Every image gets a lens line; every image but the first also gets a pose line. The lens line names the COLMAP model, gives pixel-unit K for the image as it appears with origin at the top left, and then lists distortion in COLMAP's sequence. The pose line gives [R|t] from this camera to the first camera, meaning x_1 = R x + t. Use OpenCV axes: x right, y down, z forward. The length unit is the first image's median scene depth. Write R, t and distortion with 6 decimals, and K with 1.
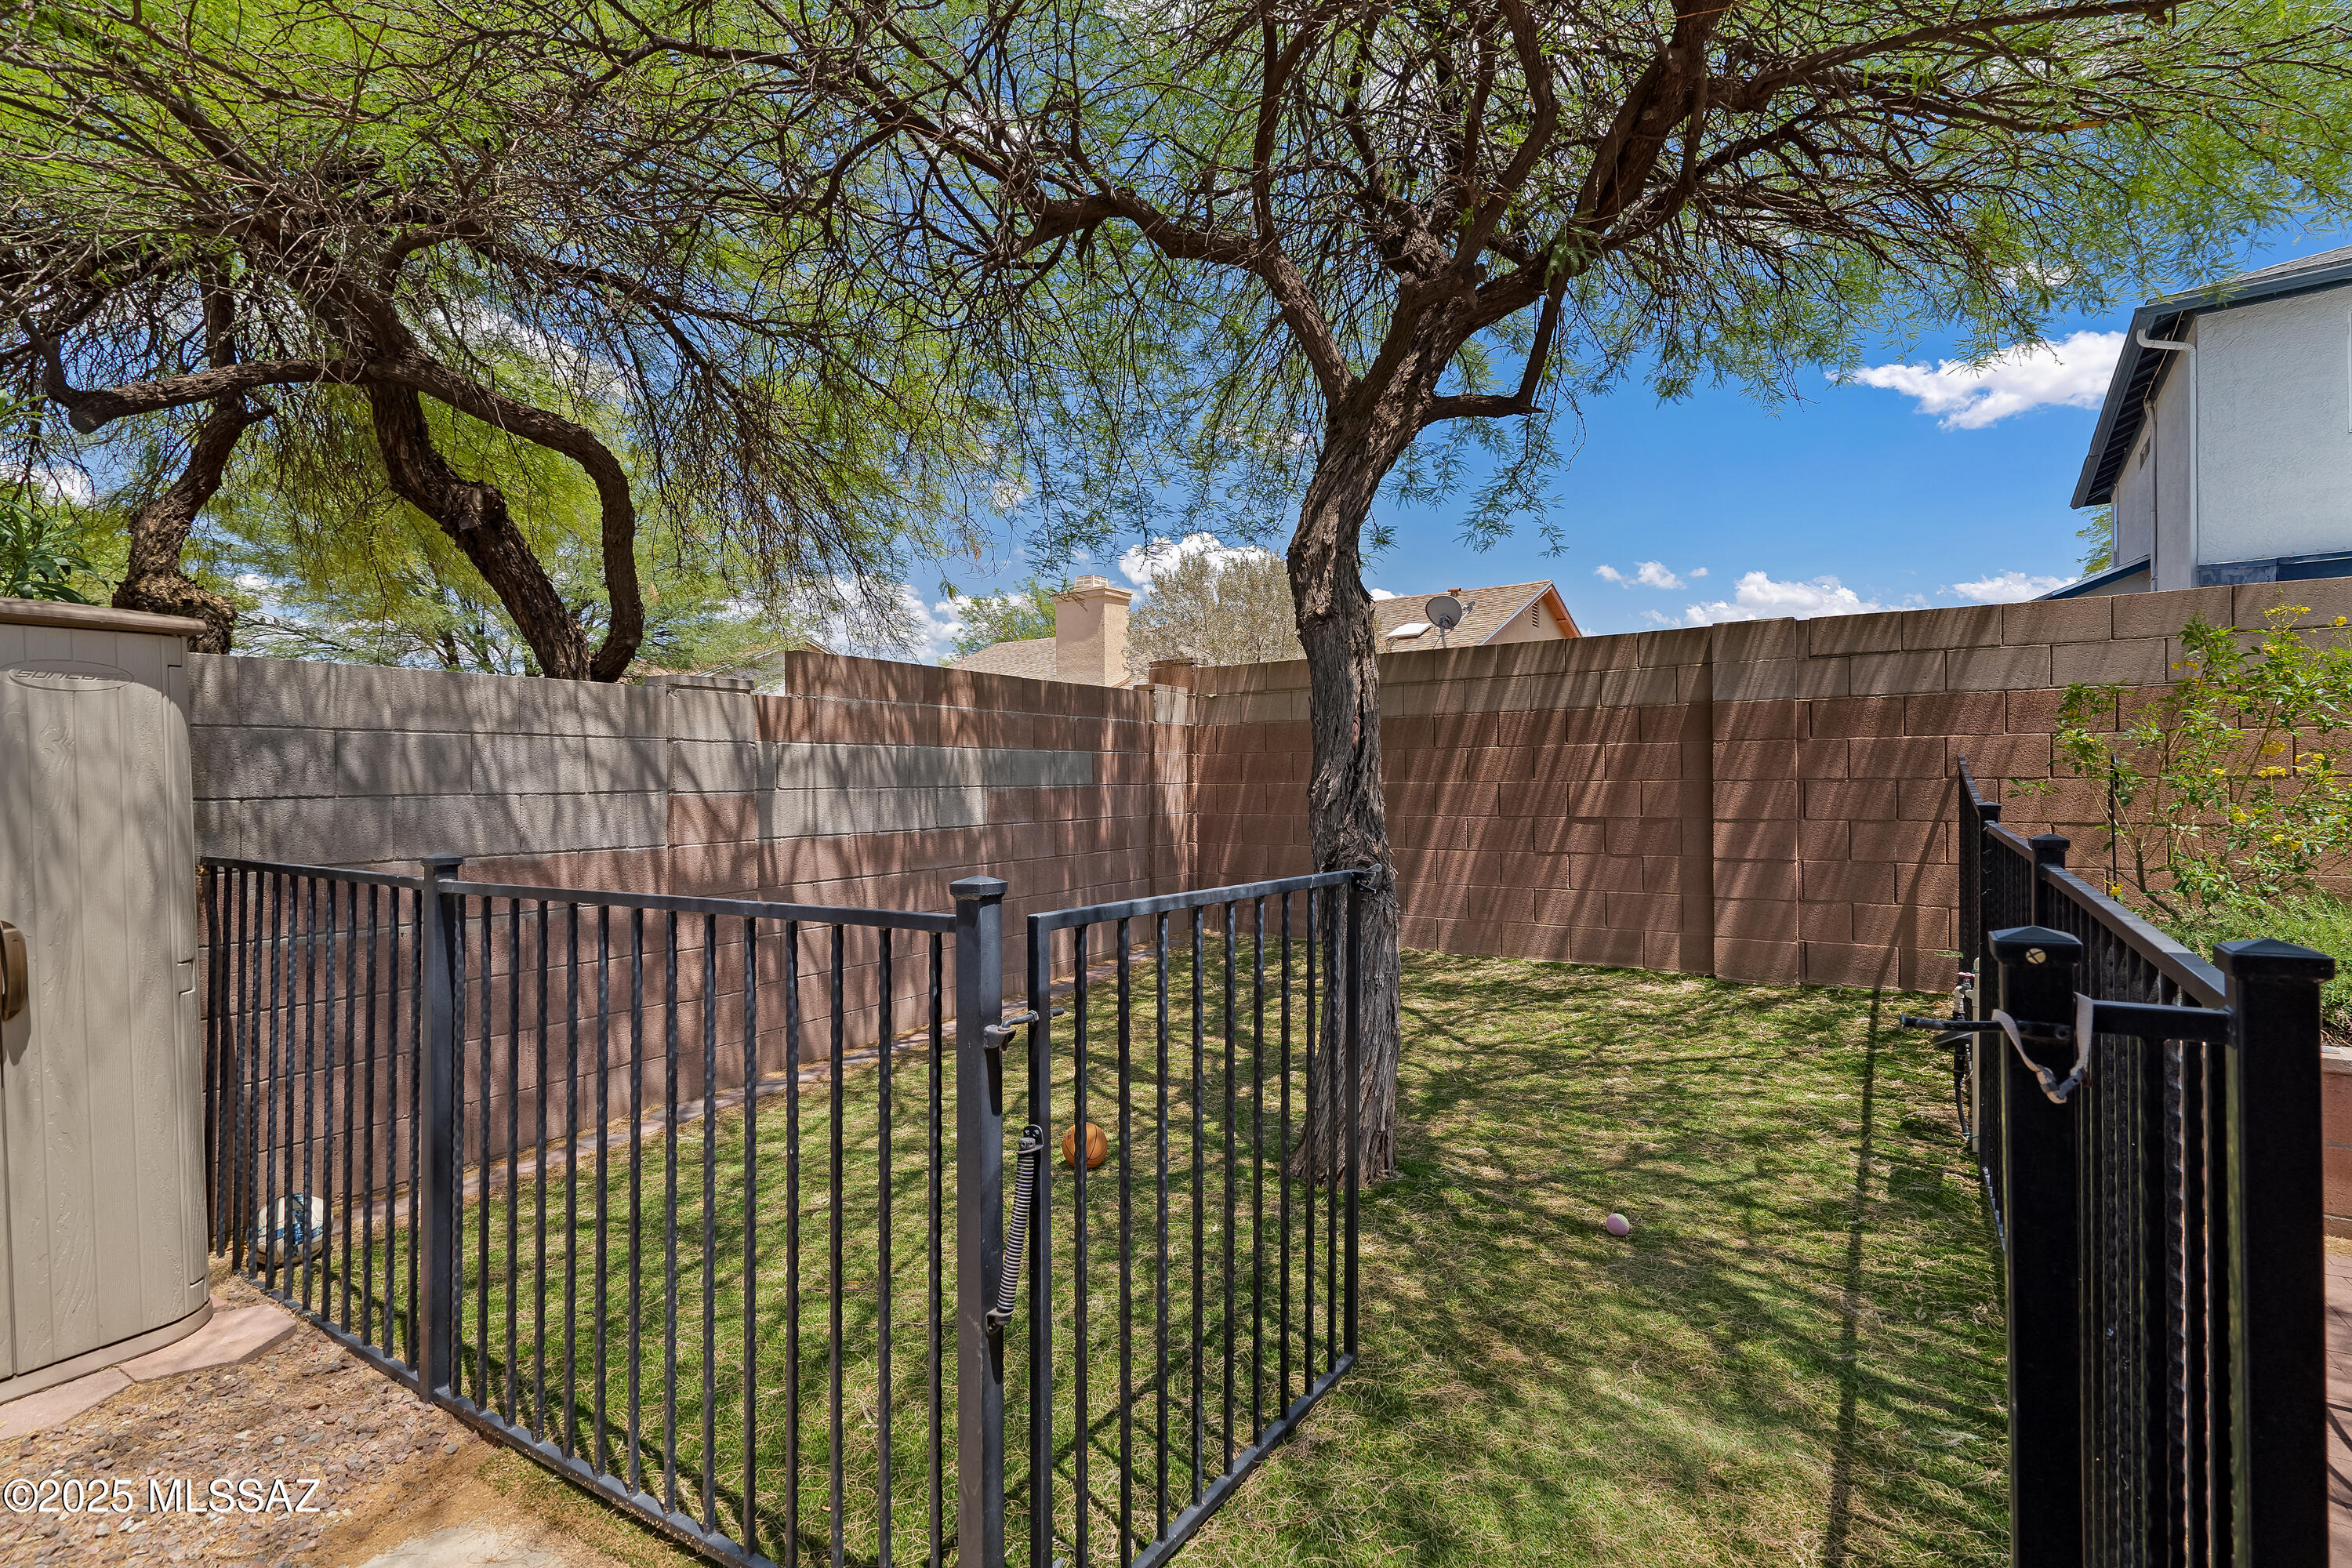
lens RADIAL K [[1086.8, 0, 1176.0], [0, 1086.8, 784.0], [0, 0, 1]] dist [-0.003458, -0.000299]
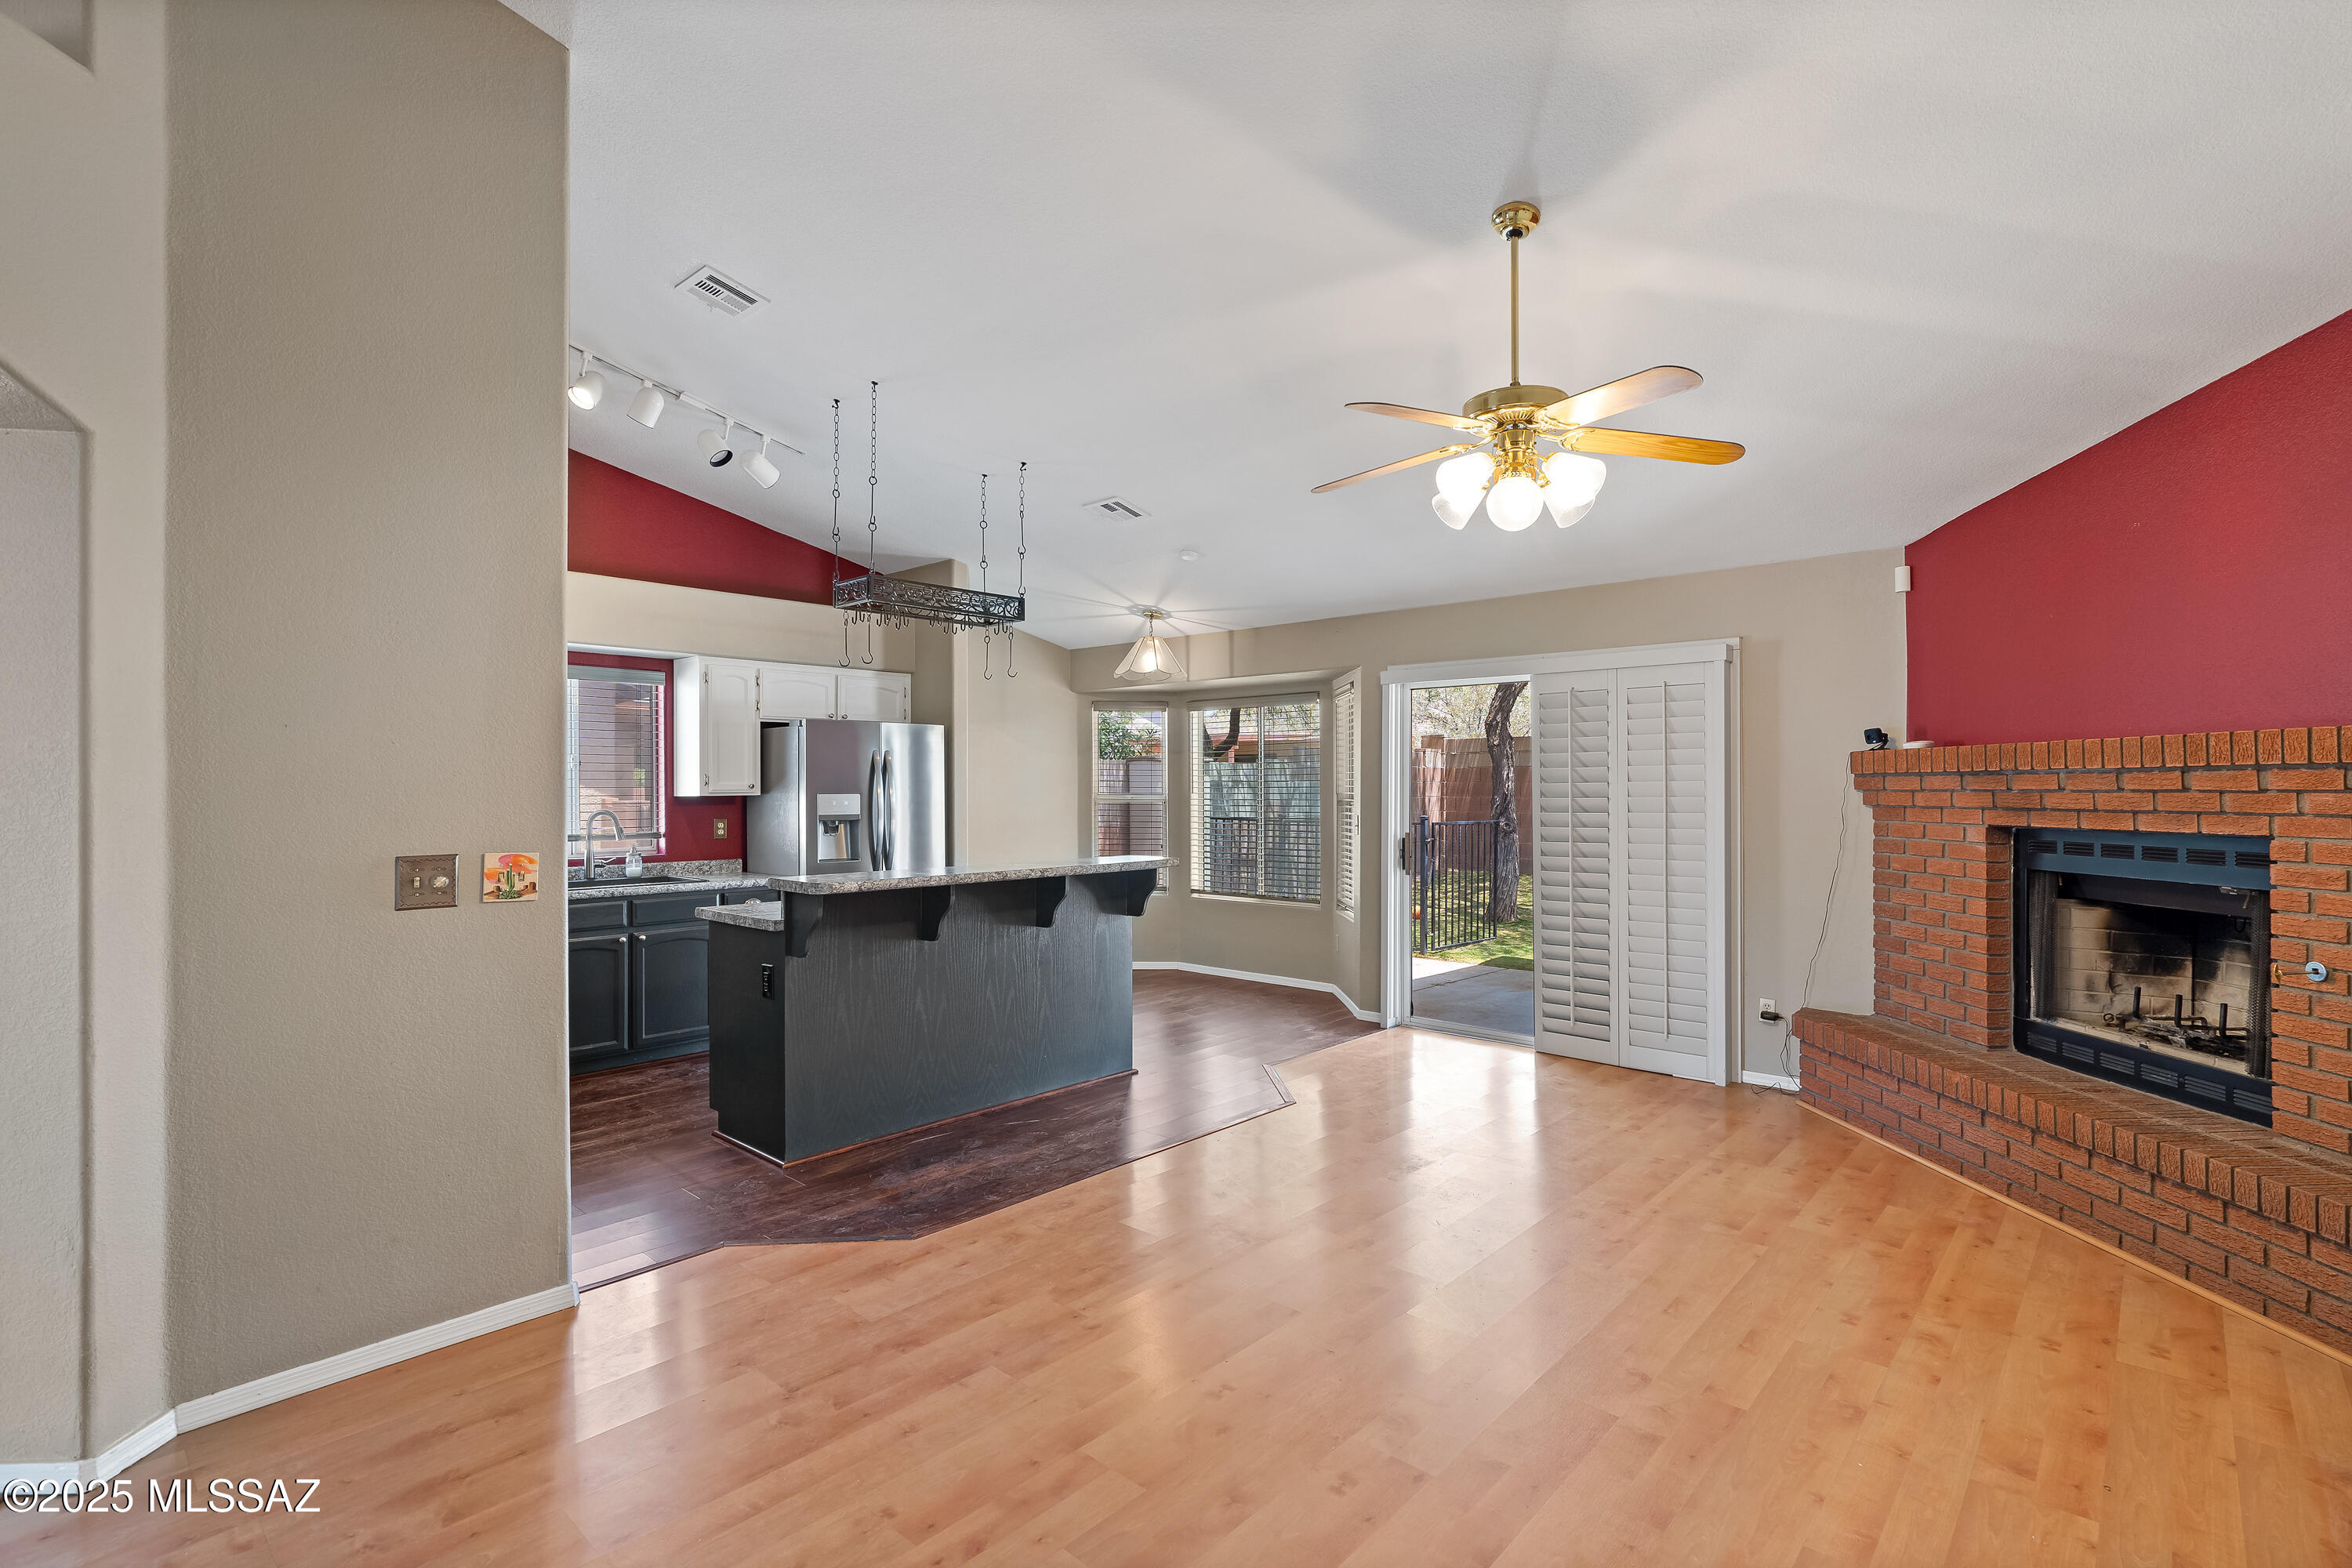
lens RADIAL K [[1086.8, 0, 1176.0], [0, 1086.8, 784.0], [0, 0, 1]] dist [-0.003458, -0.000299]
pose [[0.980353, 0.006506, -0.197142, -0.111854], [-0.007593, 0.999960, -0.004758, -0.016504], [0.197103, 0.006162, 0.980363, -1.642938]]
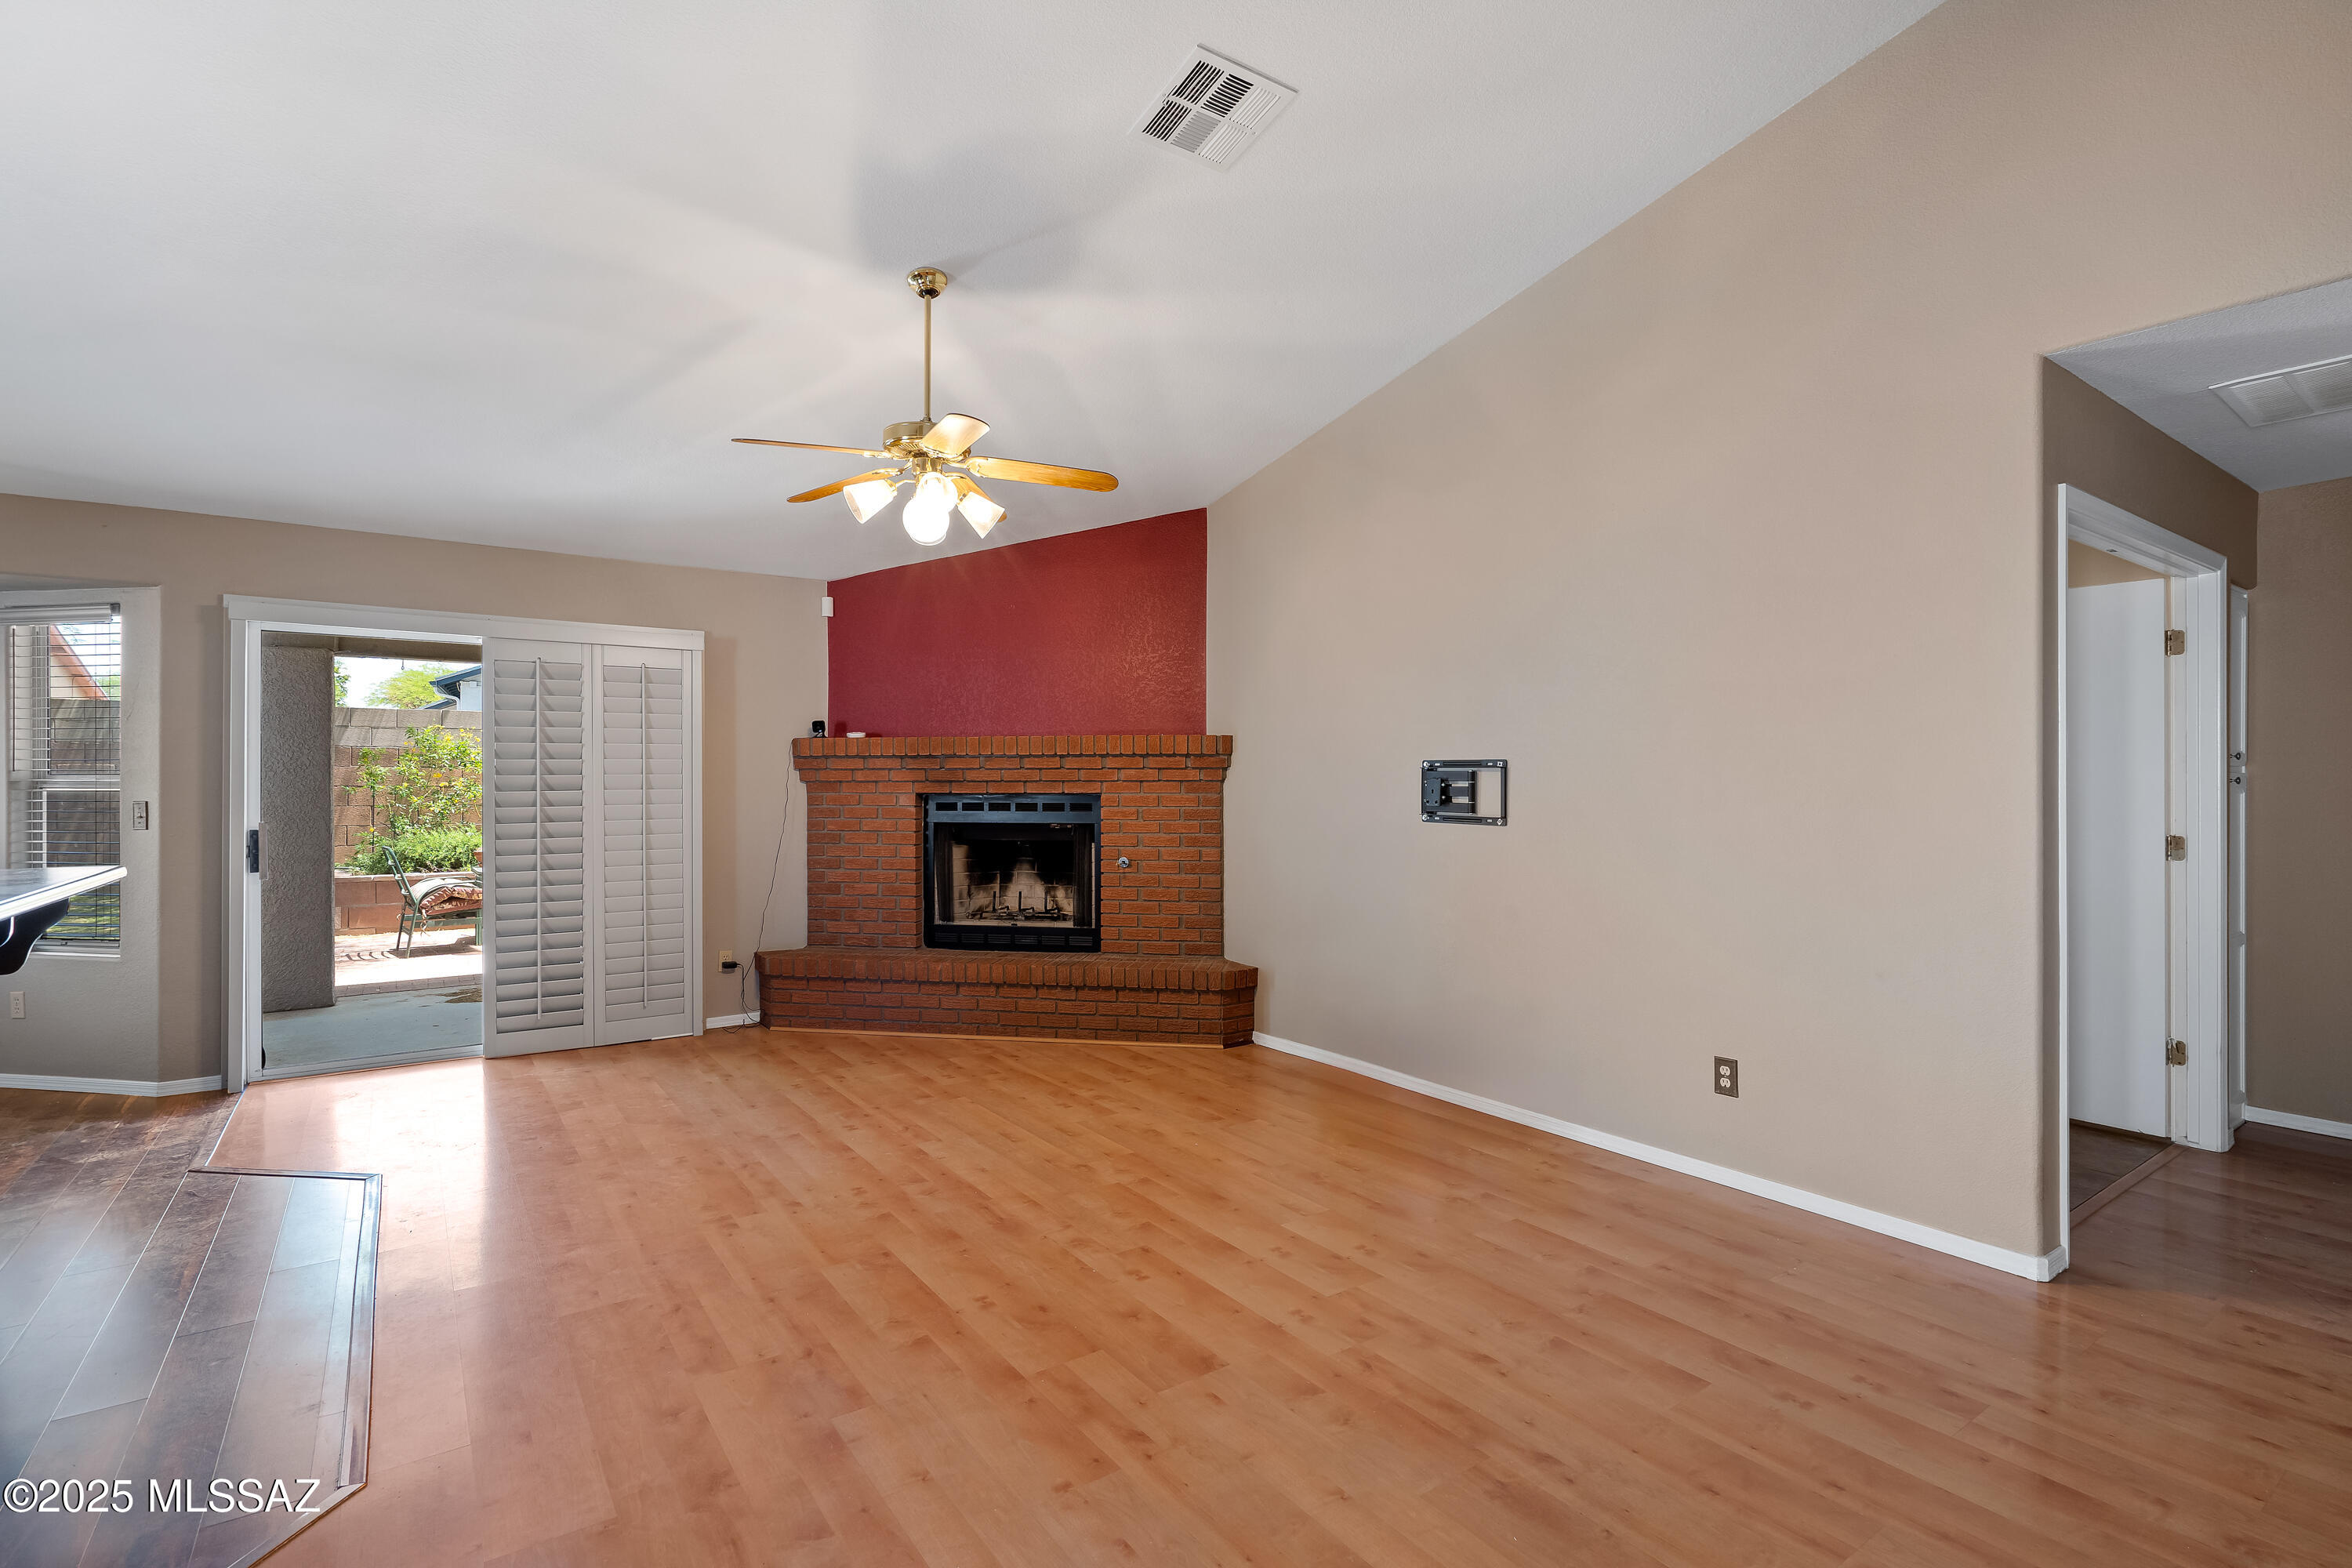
lens RADIAL K [[1100.8, 0, 1187.5], [0, 1100.8, 782.8], [0, 0, 1]] dist [-0.001451, -0.000361]
pose [[0.397182, 0.008335, 0.917702, -0.624342], [-0.001476, 0.999963, -0.008443, 0.003295], [-0.917739, 0.001998, 0.397180, -1.470960]]
